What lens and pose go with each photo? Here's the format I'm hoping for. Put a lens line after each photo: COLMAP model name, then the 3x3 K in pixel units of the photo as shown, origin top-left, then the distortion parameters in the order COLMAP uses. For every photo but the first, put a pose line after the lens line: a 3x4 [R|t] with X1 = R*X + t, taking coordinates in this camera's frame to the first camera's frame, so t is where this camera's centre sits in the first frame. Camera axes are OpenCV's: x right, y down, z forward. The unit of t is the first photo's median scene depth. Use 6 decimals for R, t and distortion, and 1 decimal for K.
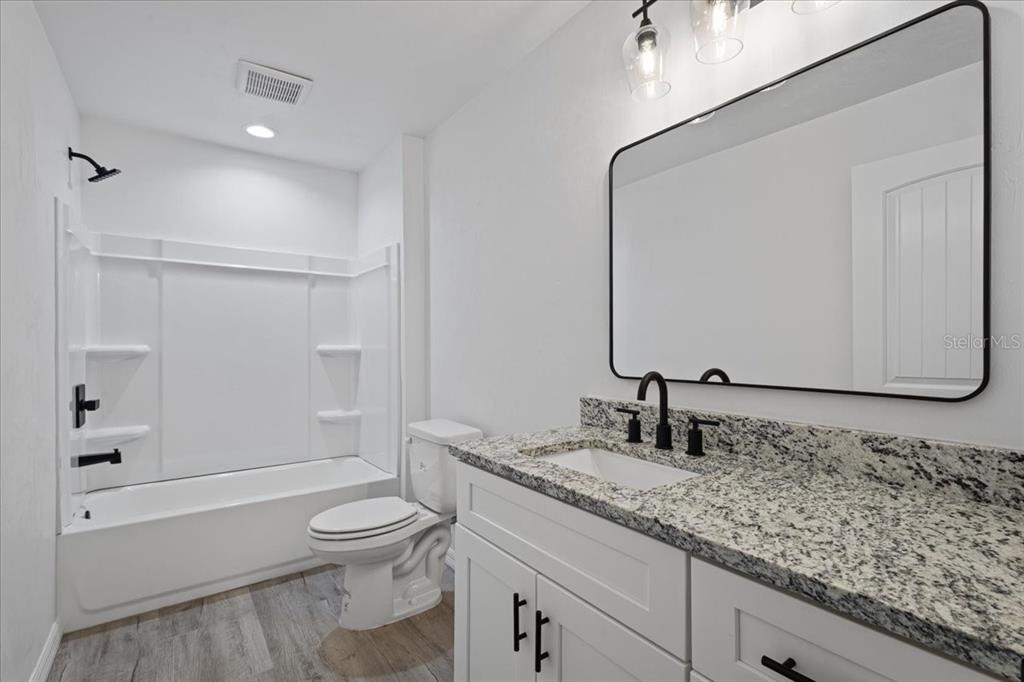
lens RADIAL K [[467.7, 0, 512.0], [0, 467.7, 341.0], [0, 0, 1]] dist [0.010617, -0.004644]
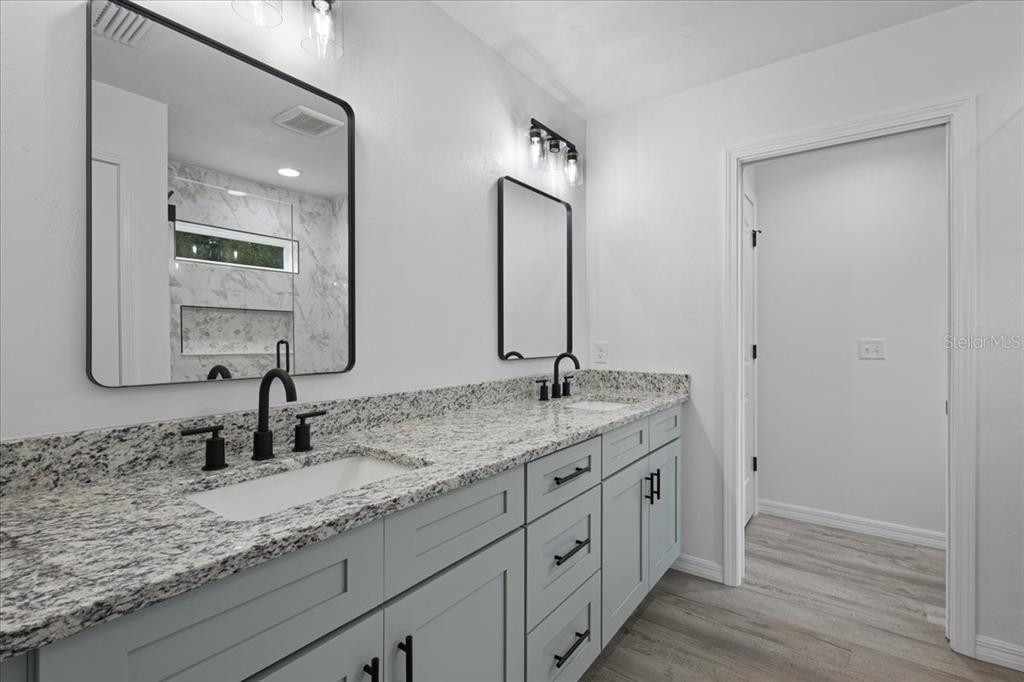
lens RADIAL K [[467.7, 0, 512.0], [0, 467.7, 341.0], [0, 0, 1]] dist [0.010617, -0.004644]
pose [[-0.307728, -0.001461, 0.951473, -0.614773], [-0.007644, 0.999970, -0.000936, 0.016191], [-0.951444, -0.007562, -0.307730, 0.854510]]
